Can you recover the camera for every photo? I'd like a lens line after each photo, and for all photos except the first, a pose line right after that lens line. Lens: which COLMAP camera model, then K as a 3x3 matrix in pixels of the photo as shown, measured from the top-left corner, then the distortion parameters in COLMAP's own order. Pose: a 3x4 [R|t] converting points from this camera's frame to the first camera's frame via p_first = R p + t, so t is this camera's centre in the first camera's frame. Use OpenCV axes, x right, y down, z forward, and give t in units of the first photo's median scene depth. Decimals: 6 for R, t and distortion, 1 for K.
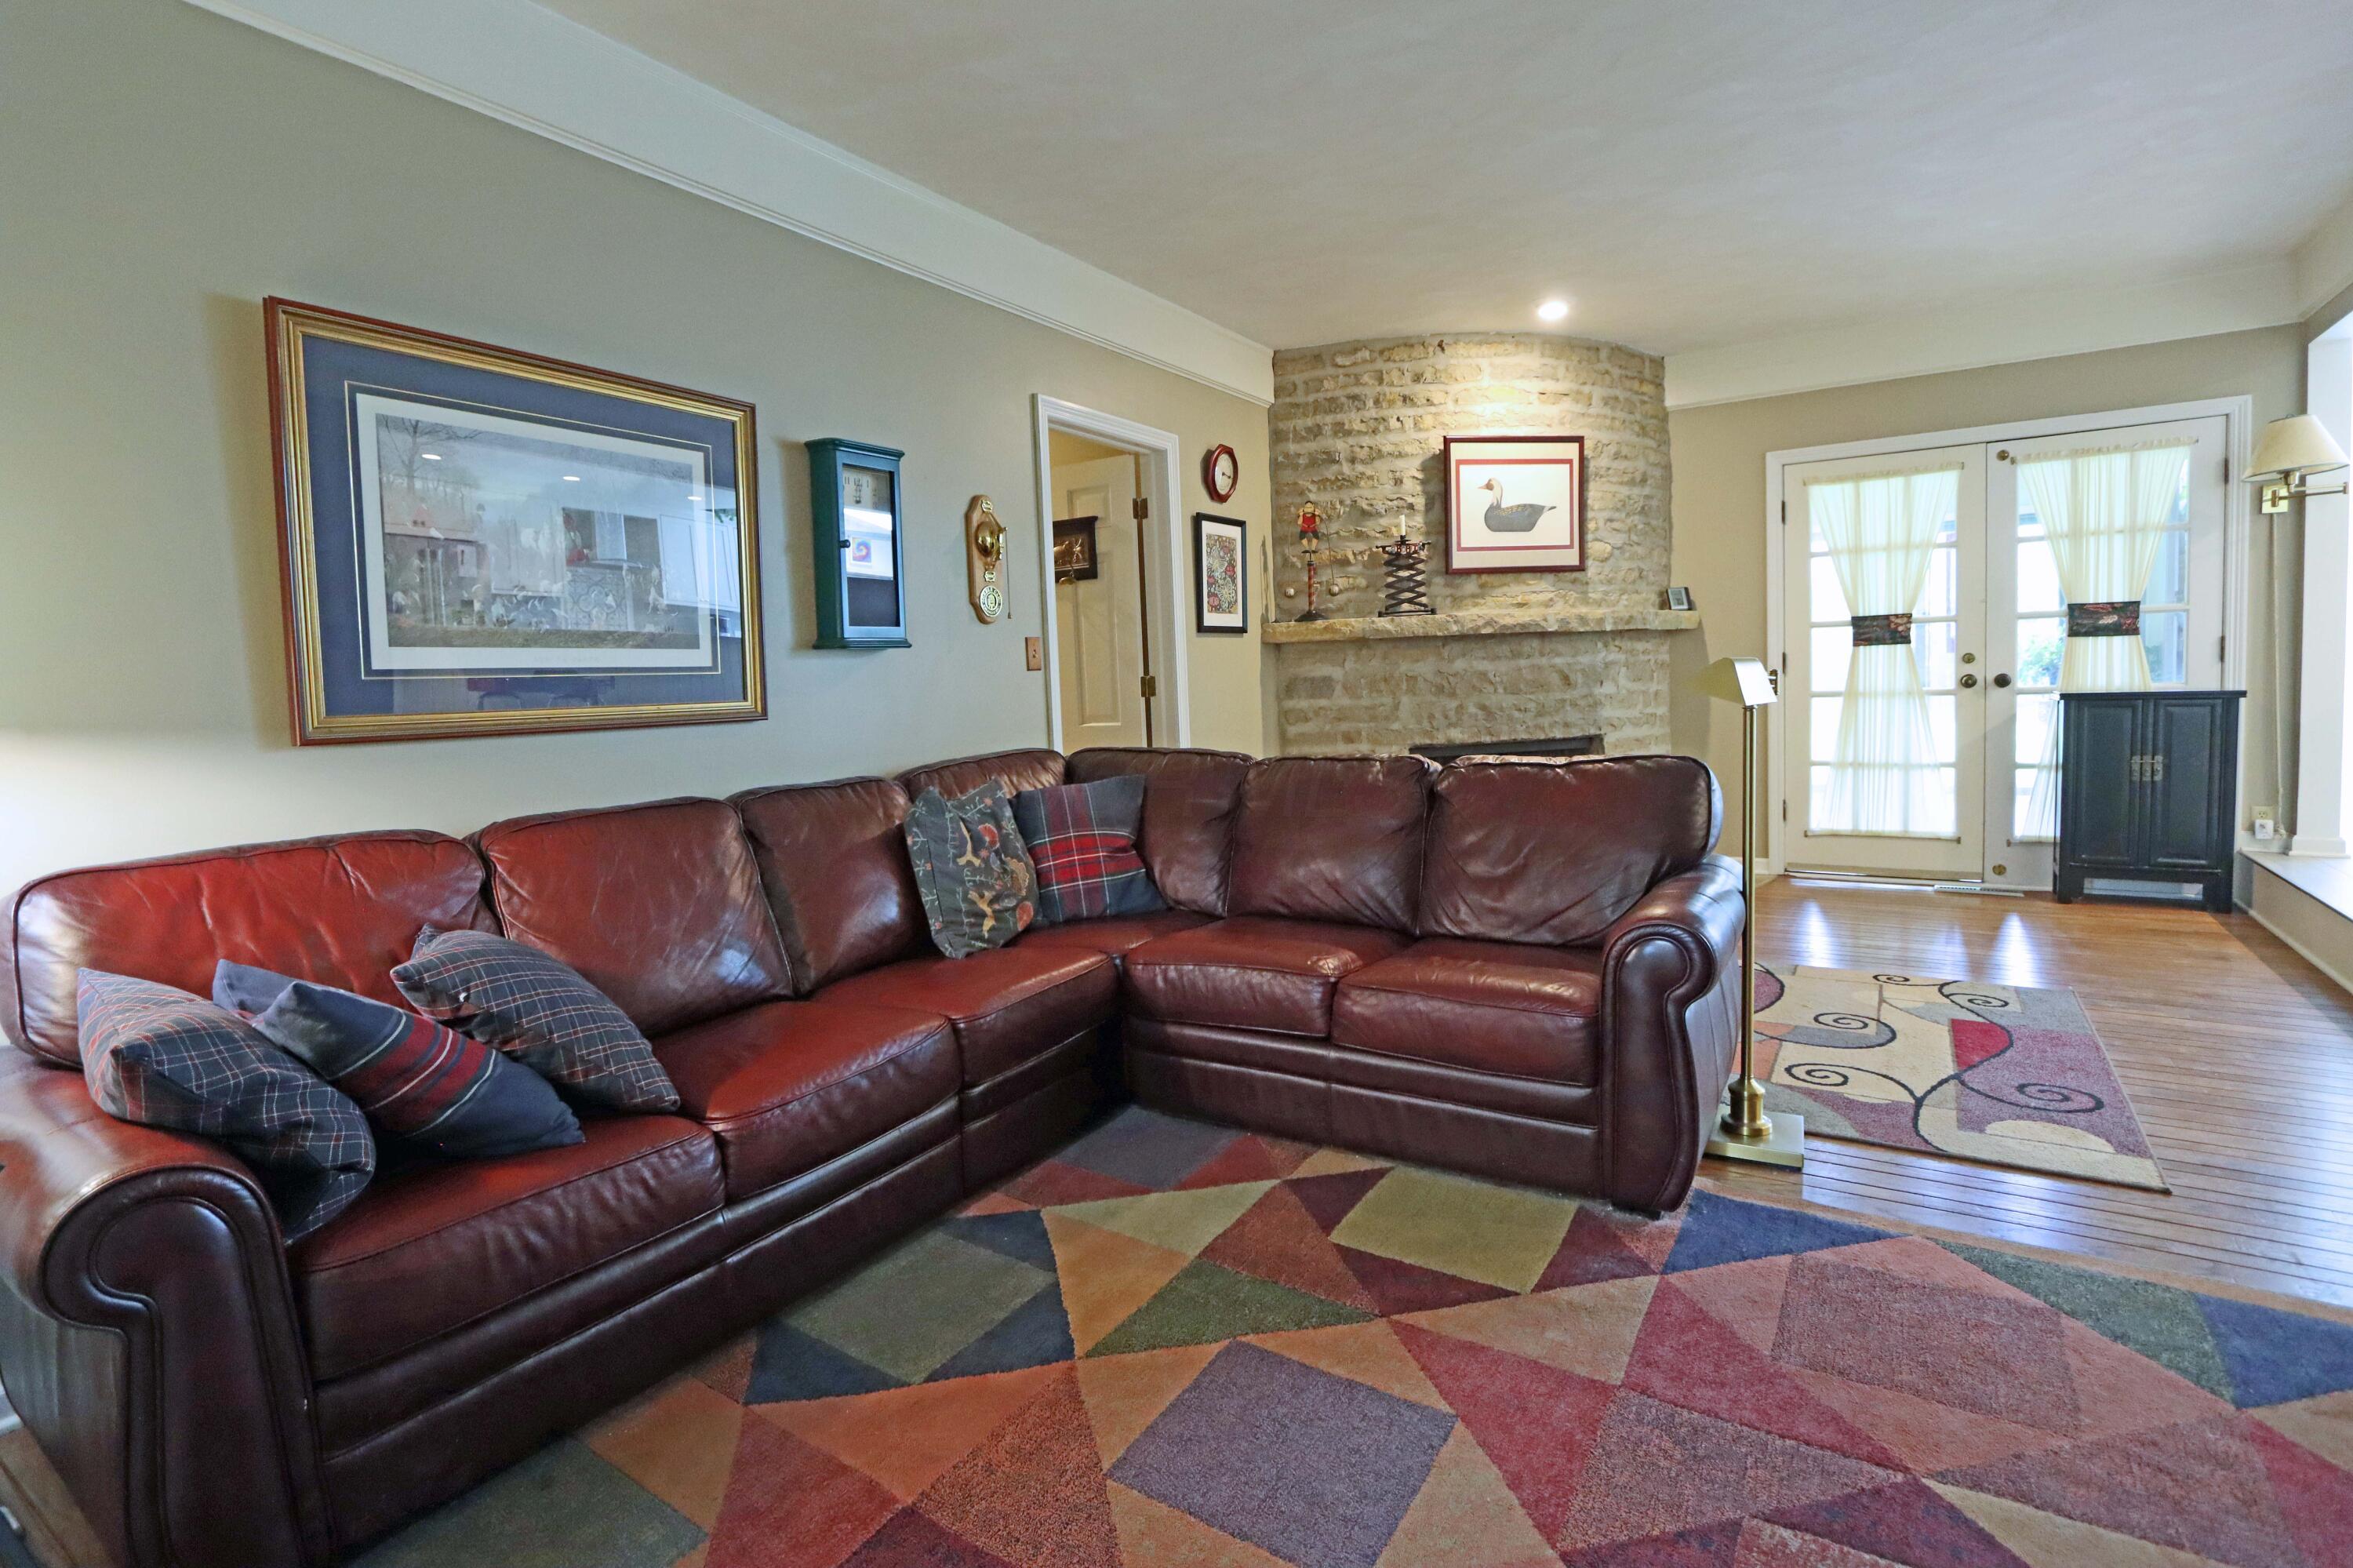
lens RADIAL K [[1117.0, 0, 1183.0], [0, 1117.0, 743.4], [0, 0, 1]] dist [-0.004346, 0.000373]
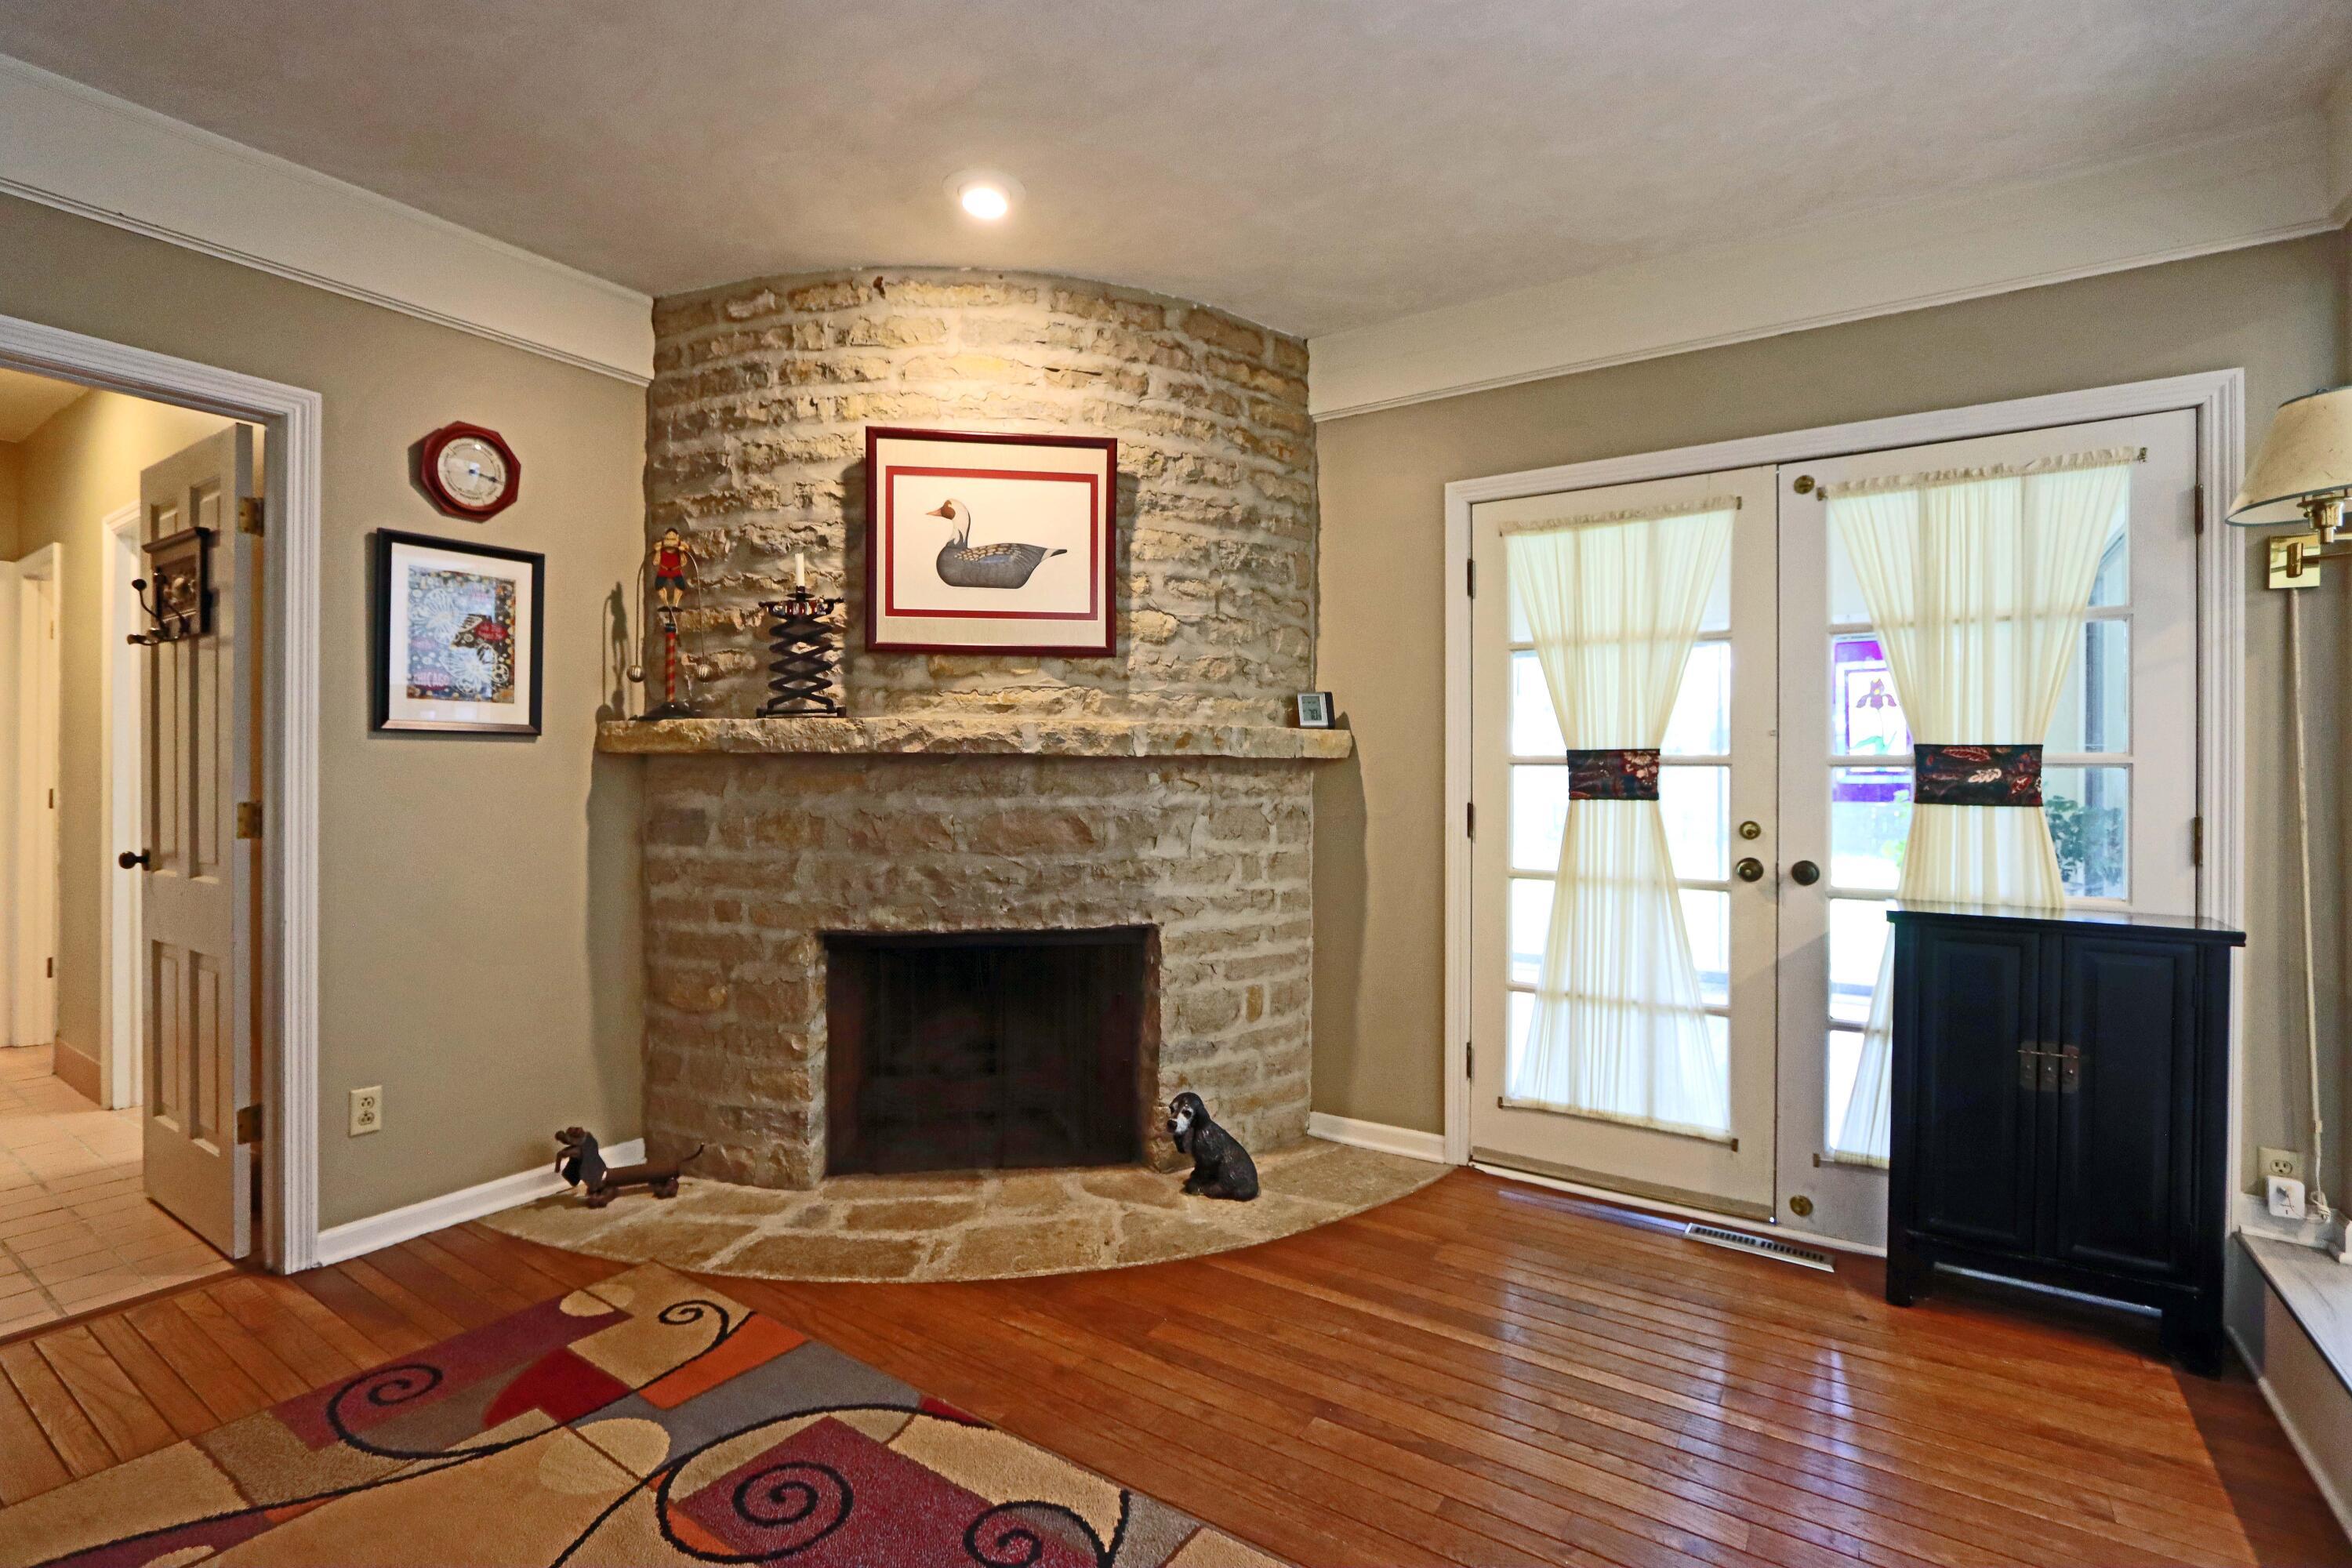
lens RADIAL K [[1082.0, 0, 1141.3], [0, 1082.0, 768.4], [0, 0, 1]] dist [-0.010751, 0.001417]
pose [[0.998030, 0.043202, -0.045486, 0.408832], [-0.046078, 0.996872, -0.064216, -0.057255], [0.042569, 0.066185, 0.996899, 0.421255]]
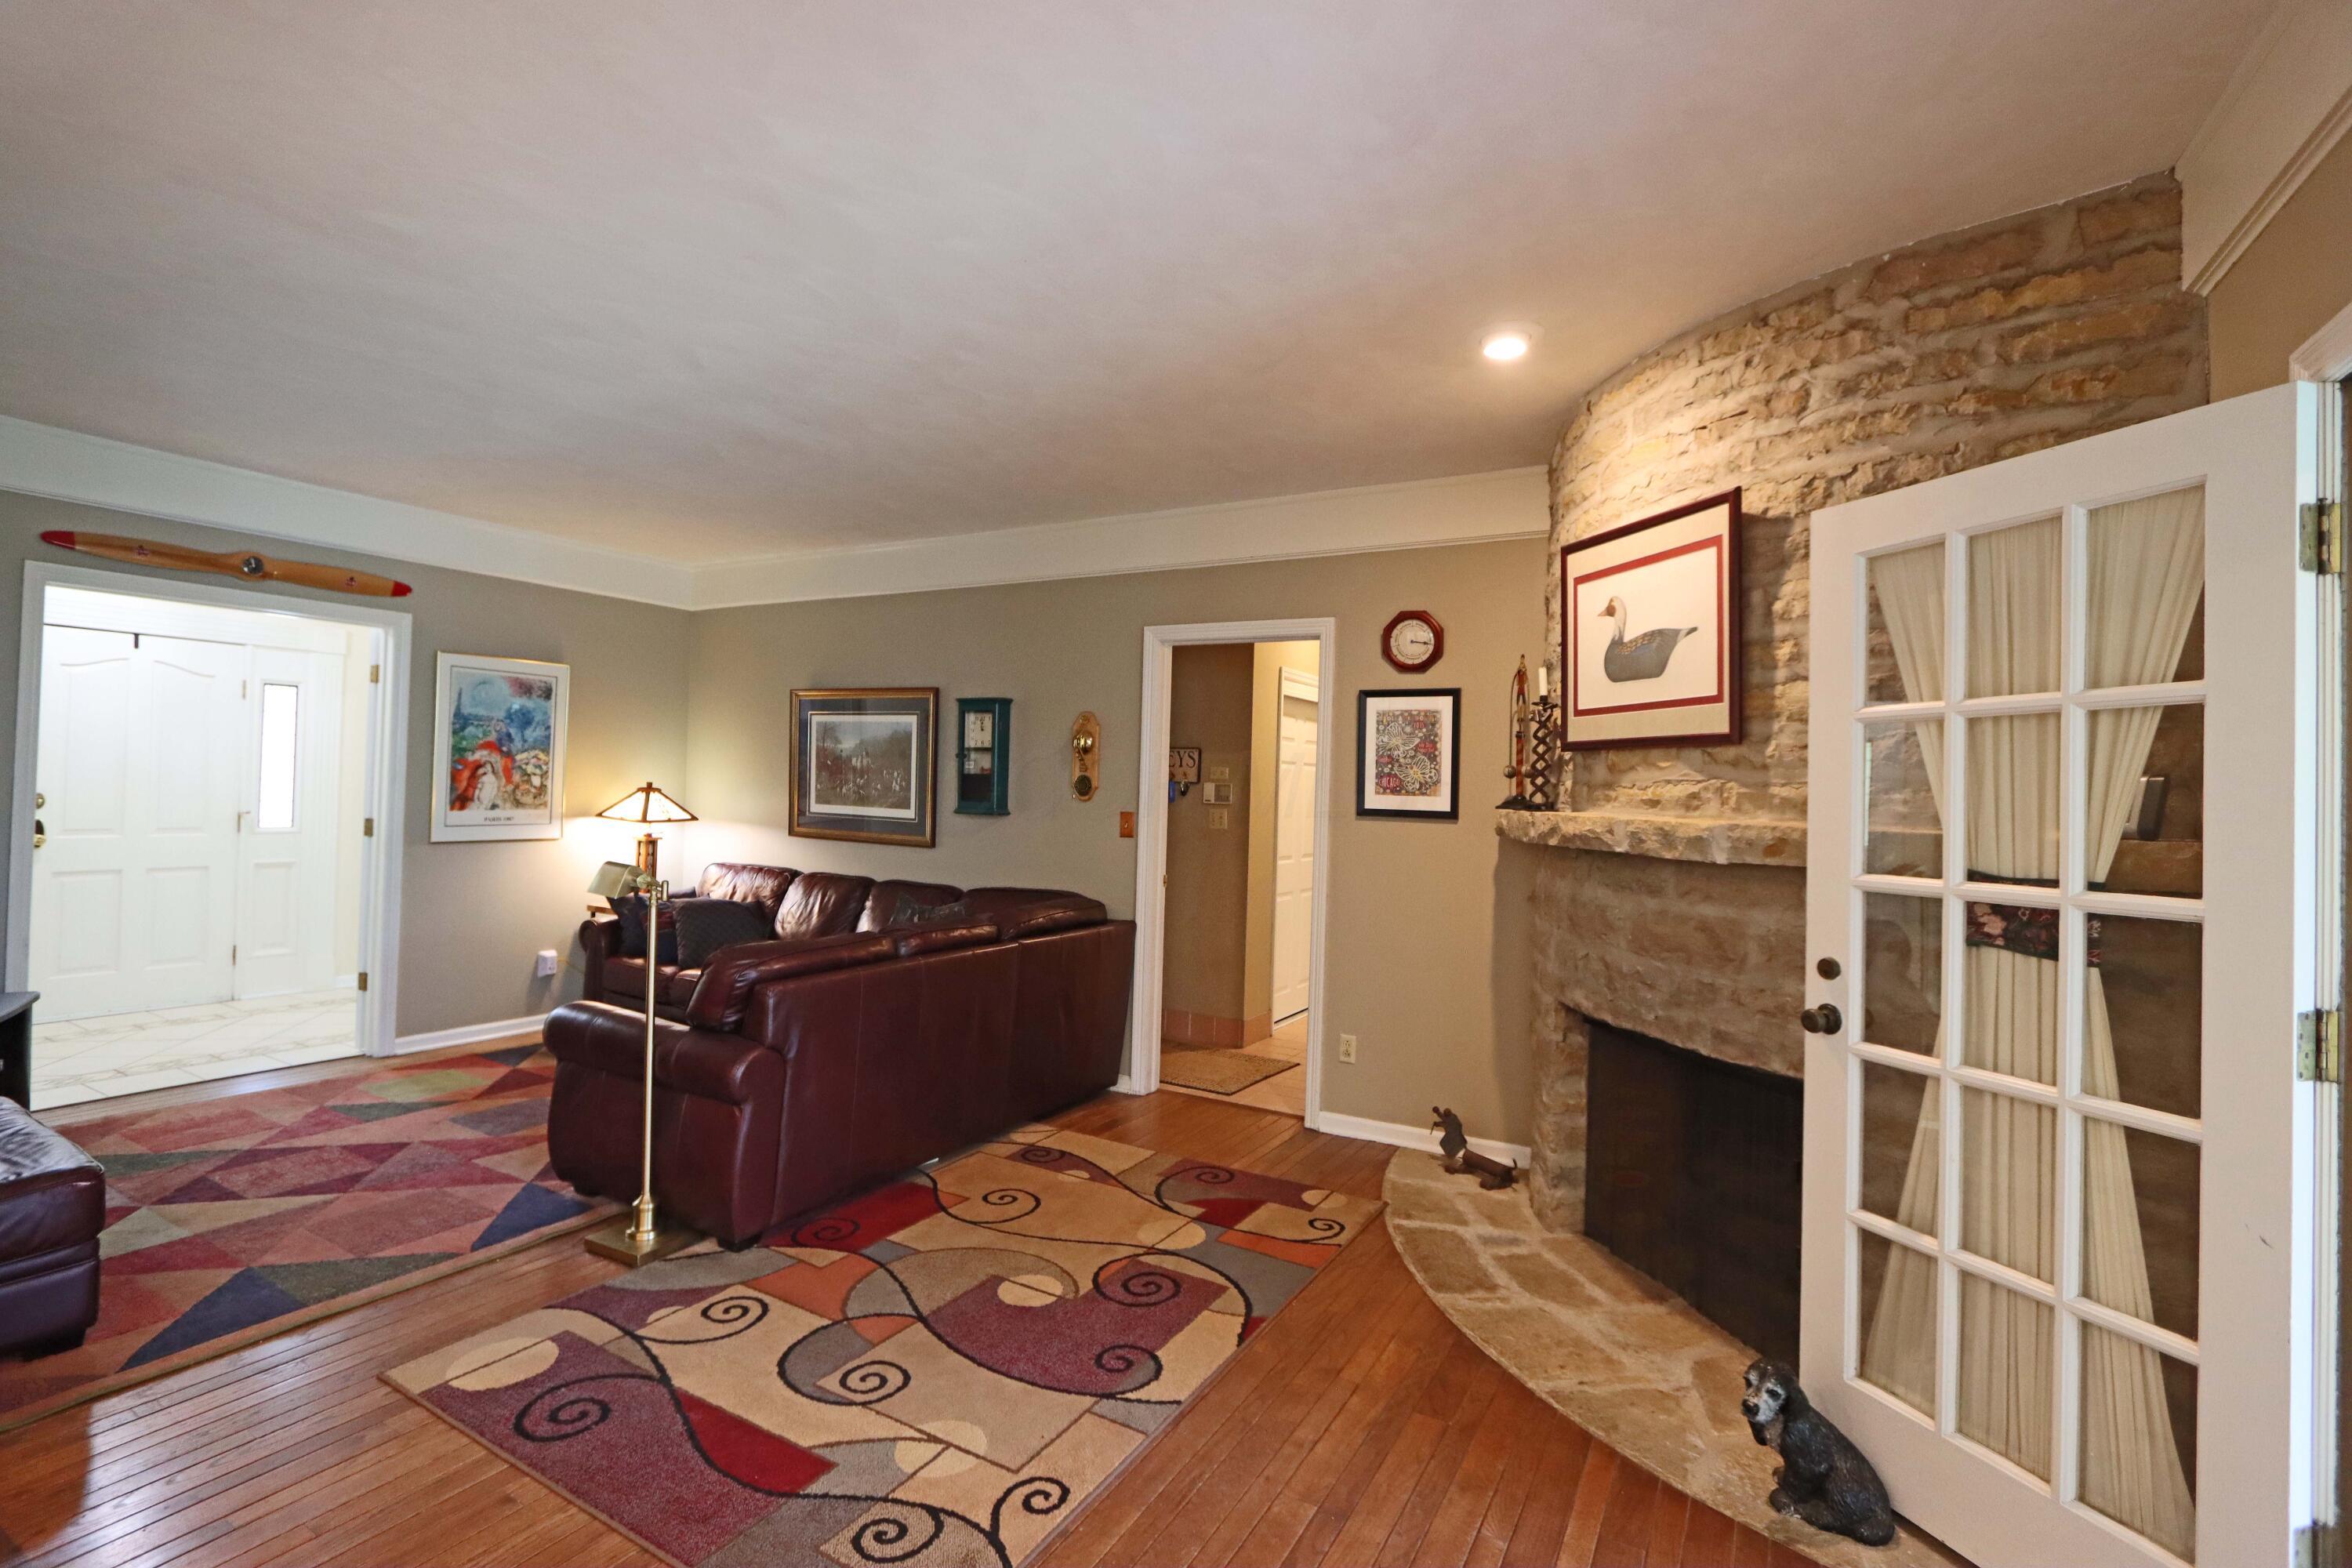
lens RADIAL K [[1082.0, 0, 1141.3], [0, 1082.0, 768.4], [0, 0, 1]] dist [-0.010751, 0.001417]
pose [[0.039282, 0.022272, -0.998980, 0.855466], [-0.094134, 0.995388, 0.018490, -0.128147], [0.994784, 0.093311, 0.041198, 0.717021]]
